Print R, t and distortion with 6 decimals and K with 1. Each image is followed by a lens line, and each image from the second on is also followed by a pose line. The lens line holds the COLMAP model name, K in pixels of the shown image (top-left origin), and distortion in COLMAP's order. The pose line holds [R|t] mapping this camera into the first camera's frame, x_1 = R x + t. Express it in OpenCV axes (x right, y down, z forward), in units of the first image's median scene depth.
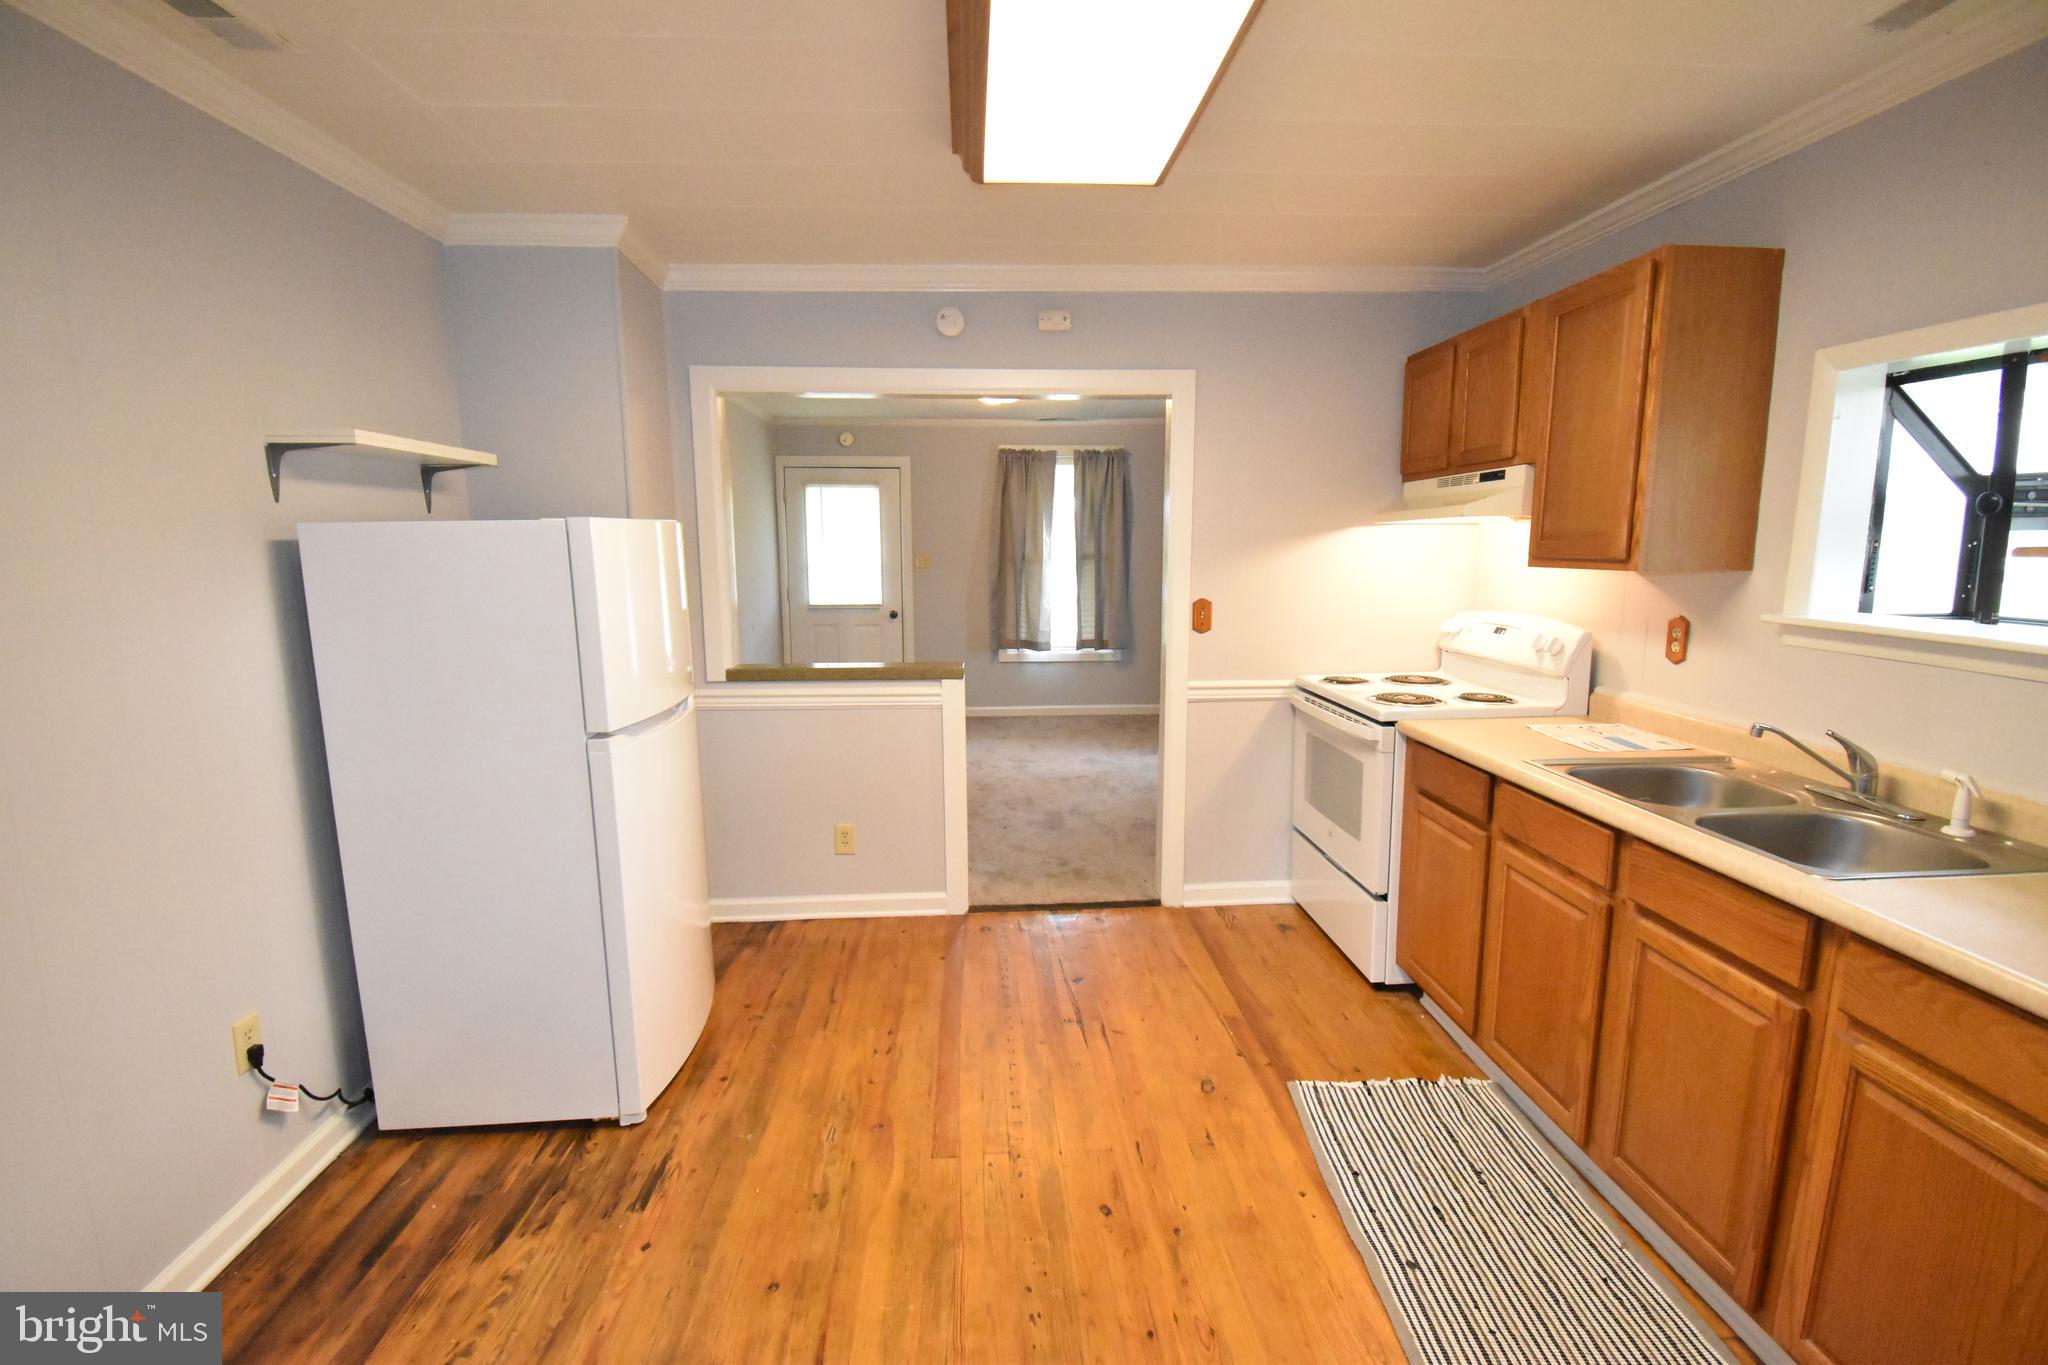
lens RADIAL K [[901.8, 0, 1028.9], [0, 901.8, 681.3], [0, 0, 1]] dist [0.016254, -0.025633]
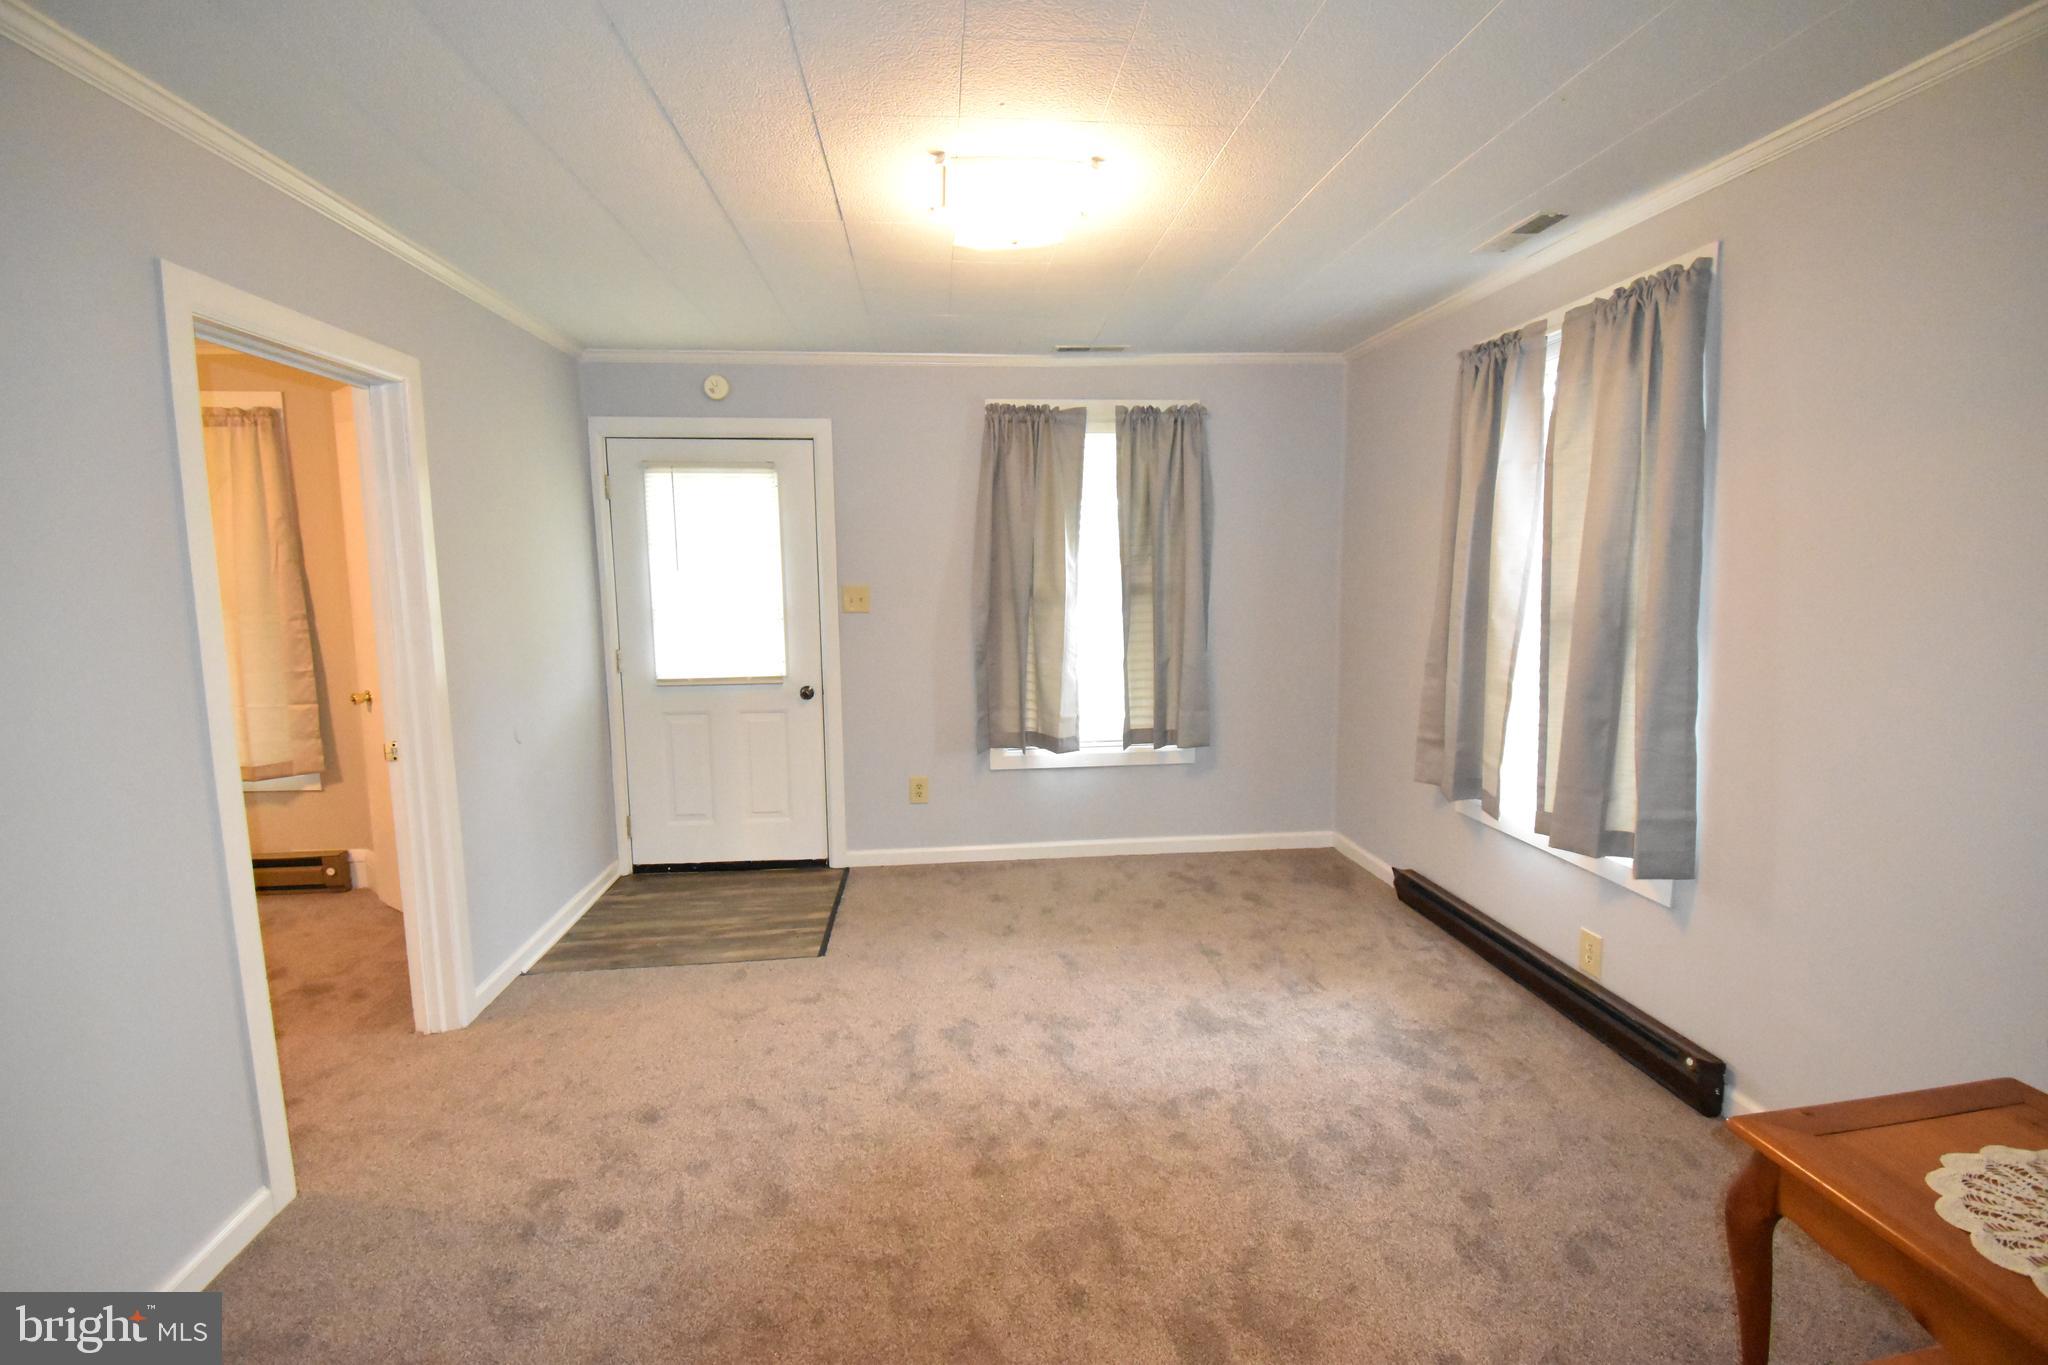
lens RADIAL K [[901.8, 0, 1028.9], [0, 901.8, 681.3], [0, 0, 1]] dist [0.016254, -0.025633]
pose [[0.999079, -0.014623, 0.040349, -0.079171], [0.015614, 0.999582, -0.024350, -0.164985], [-0.039976, 0.024958, 0.998889, 1.057085]]
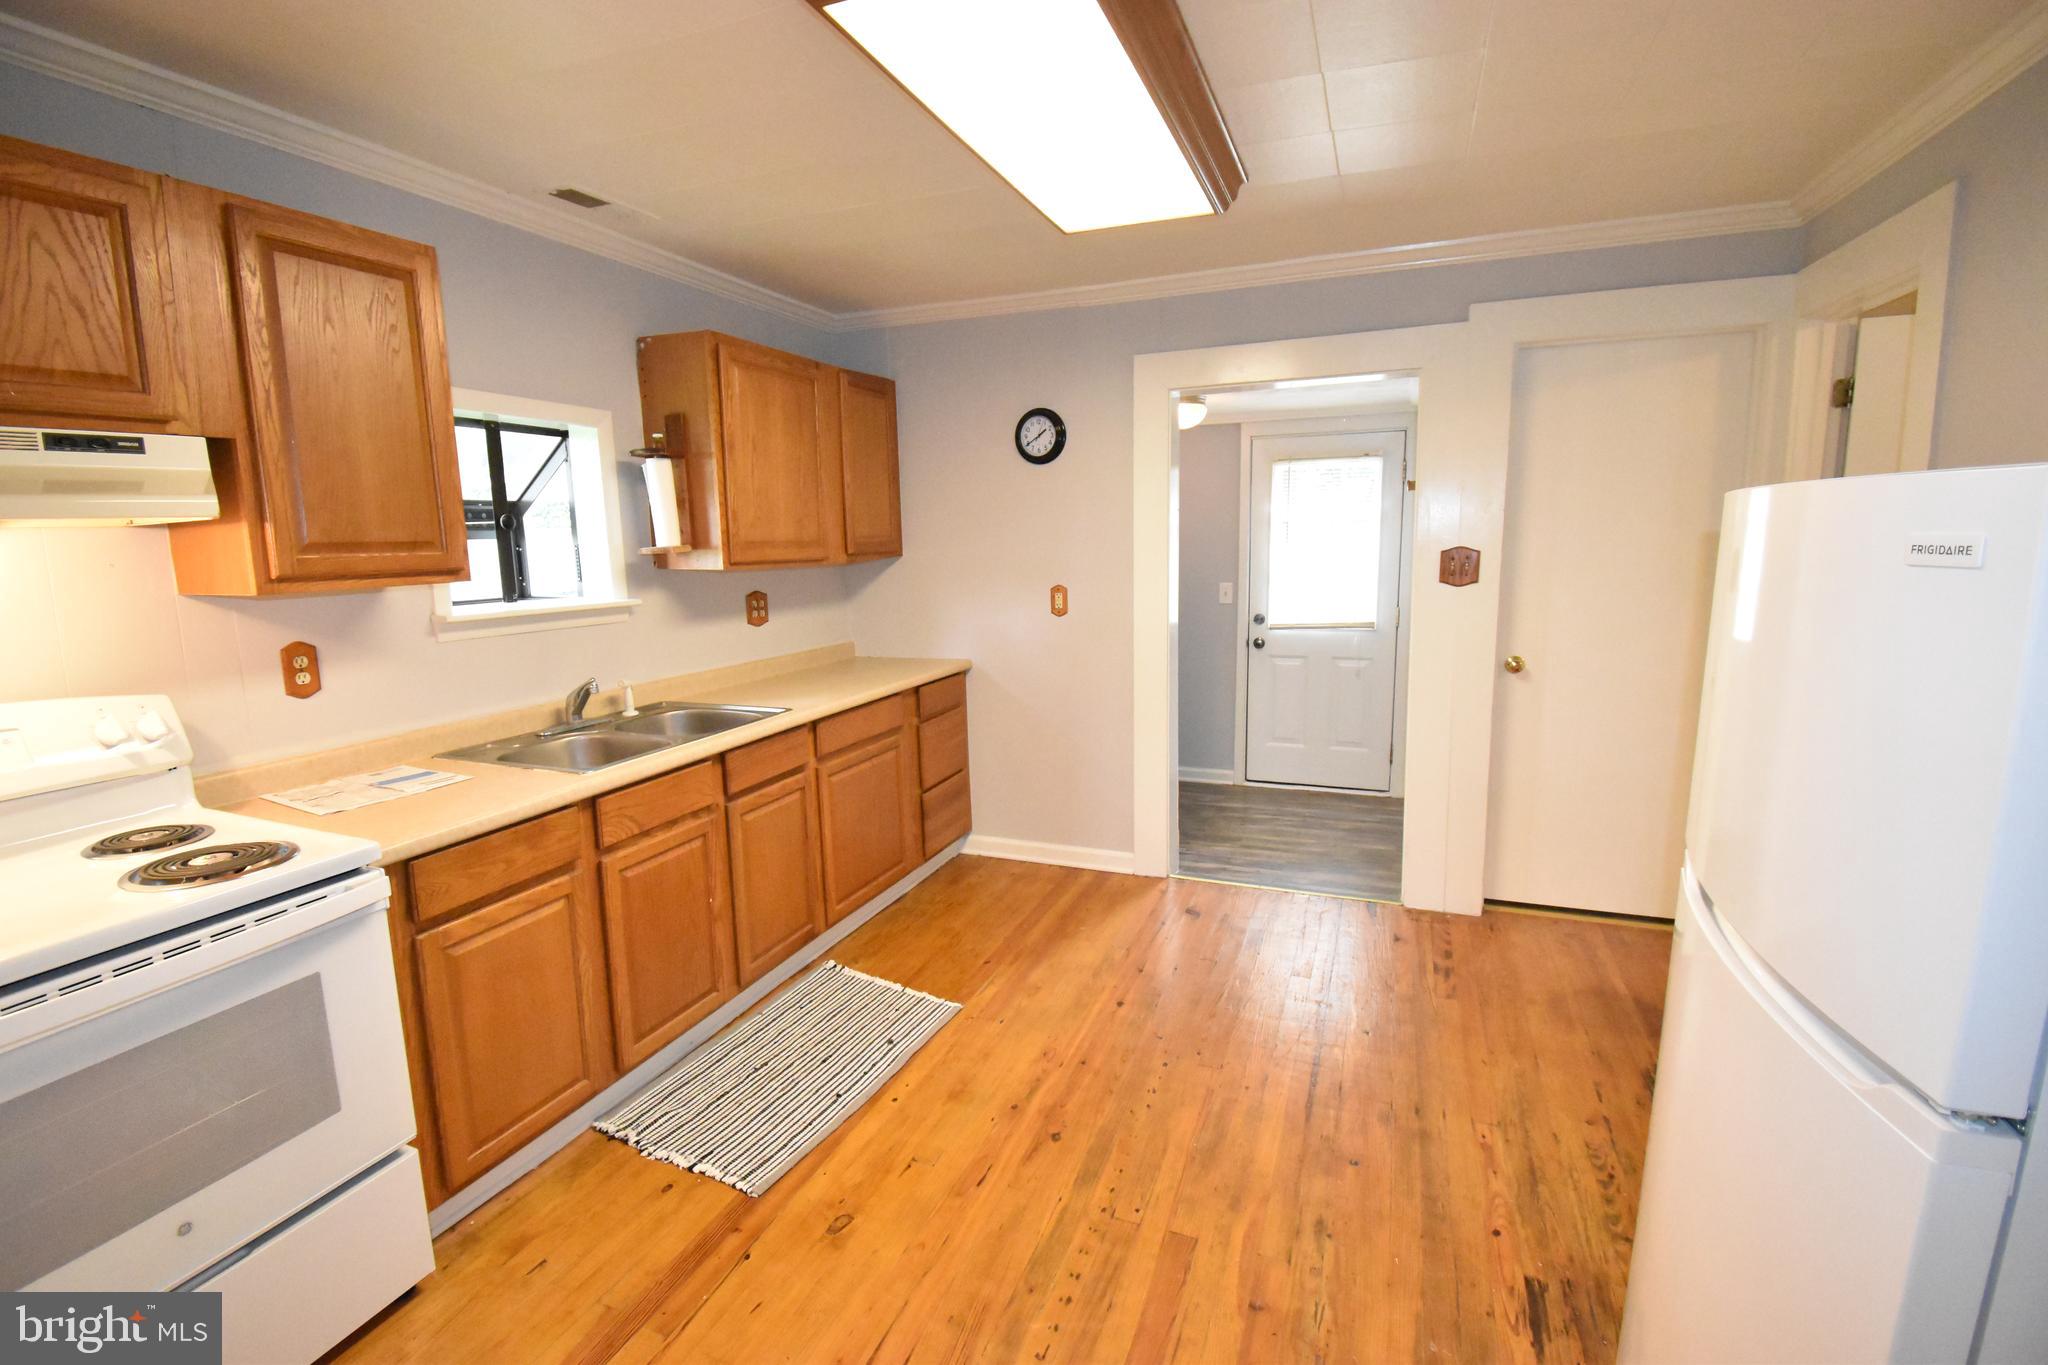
lens RADIAL K [[901.8, 0, 1028.9], [0, 901.8, 681.3], [0, 0, 1]] dist [0.016254, -0.025633]
pose [[-0.903572, -0.051600, 0.425317, -0.226723], [0.083829, 0.952240, 0.293619, -0.194816], [-0.420154, 0.300960, -0.856092, 1.232224]]
